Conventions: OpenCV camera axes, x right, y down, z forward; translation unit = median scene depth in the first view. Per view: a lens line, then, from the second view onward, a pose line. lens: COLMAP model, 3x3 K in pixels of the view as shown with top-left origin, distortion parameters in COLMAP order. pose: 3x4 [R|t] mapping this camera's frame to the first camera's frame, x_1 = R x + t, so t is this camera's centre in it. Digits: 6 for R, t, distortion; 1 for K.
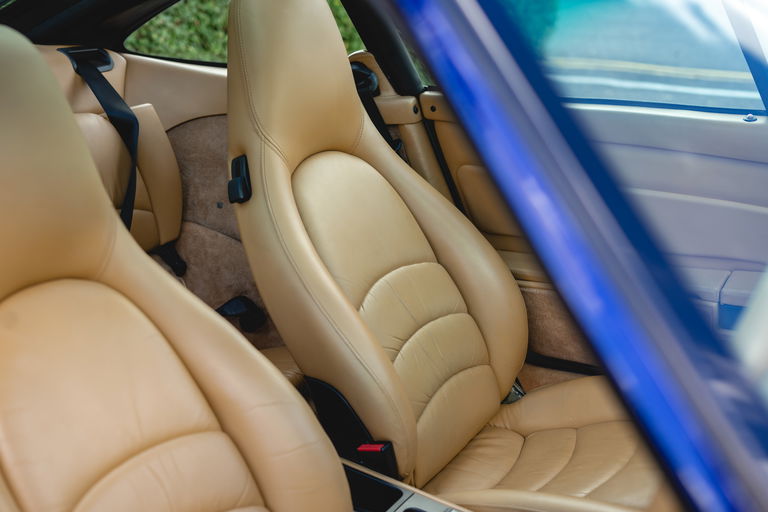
lens RADIAL K [[1154.7, 0, 384.8], [0, 1154.7, 258.4], [0, 0, 1]] dist [-0.032784, 0.000000]
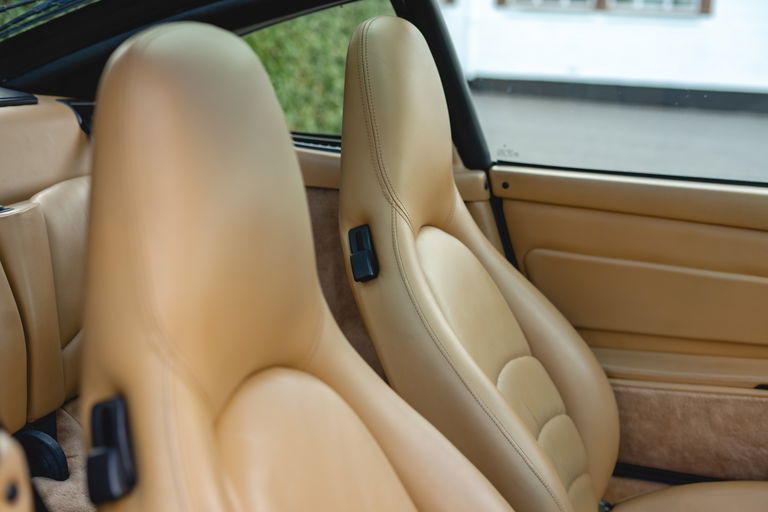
lens RADIAL K [[1154.7, 0, 382.6], [0, 1154.7, 255.4], [0, 0, 1]] dist [-0.032784, 0.000000]
pose [[0.978044, 0.023272, 0.207094, -0.224454], [-0.002722, 0.995087, -0.098968, 0.011862], [-0.208379, 0.096231, 0.973302, 0.152209]]
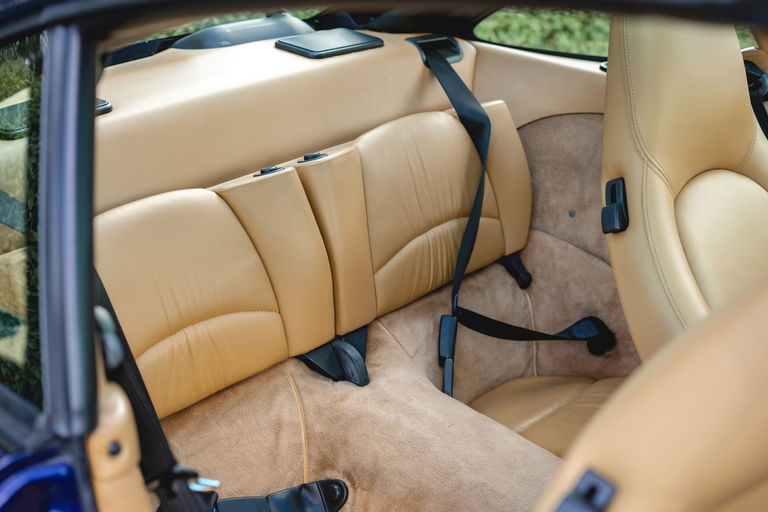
lens RADIAL K [[1154.7, 0, 383.6], [0, 1154.7, 256.0], [0, 0, 1]] dist [-0.032784, 0.000000]
pose [[0.966255, 0.056476, -0.251320, -0.058528], [-0.045897, 0.997804, 0.047763, -0.050908], [0.253465, -0.034617, 0.966725, 0.090887]]
